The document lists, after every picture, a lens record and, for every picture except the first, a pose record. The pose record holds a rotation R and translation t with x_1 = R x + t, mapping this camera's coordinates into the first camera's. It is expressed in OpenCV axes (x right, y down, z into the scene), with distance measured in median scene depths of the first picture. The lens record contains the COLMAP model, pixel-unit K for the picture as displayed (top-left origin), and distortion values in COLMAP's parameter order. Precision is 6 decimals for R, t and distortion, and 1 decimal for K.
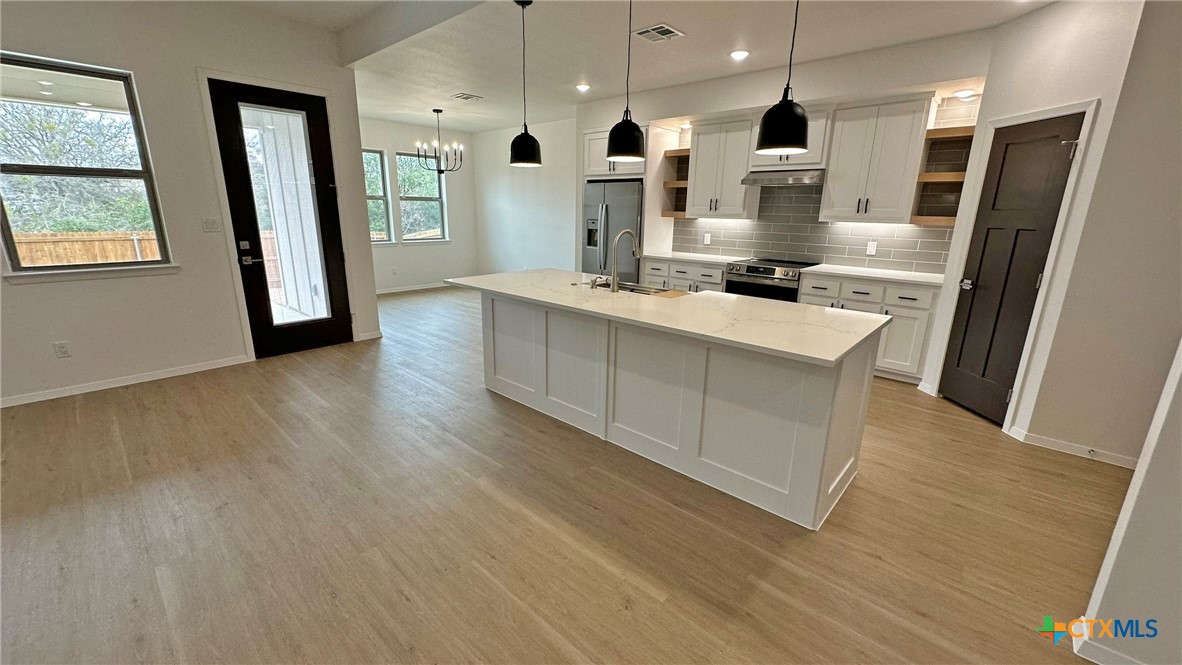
lens RADIAL K [[467.1, 0, 582.0], [0, 467.1, 334.3], [0, 0, 1]] dist [-0.003851, -0.000326]
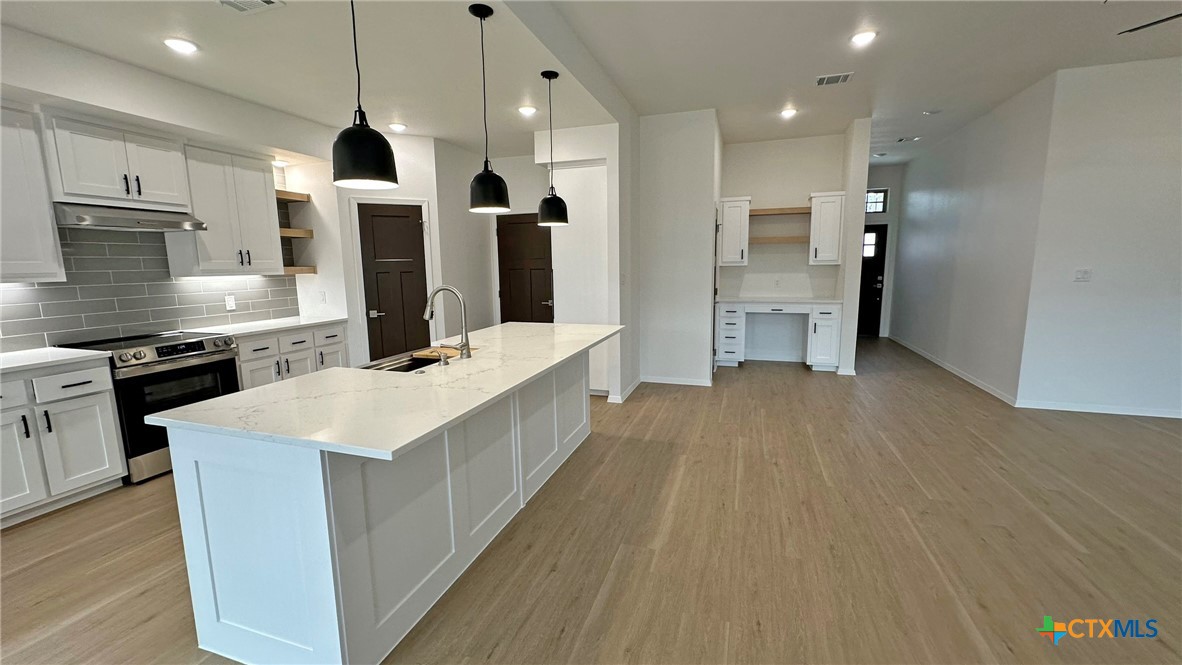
lens RADIAL K [[476.1, 0, 591.0], [0, 476.1, 332.5], [0, 0, 1]] dist [0.016291, -0.000084]
pose [[-0.419628, -0.148601, 0.895450, -0.589233], [0.240244, 0.933145, 0.267440, -0.233105], [-0.875326, 0.327352, -0.355873, 0.806404]]
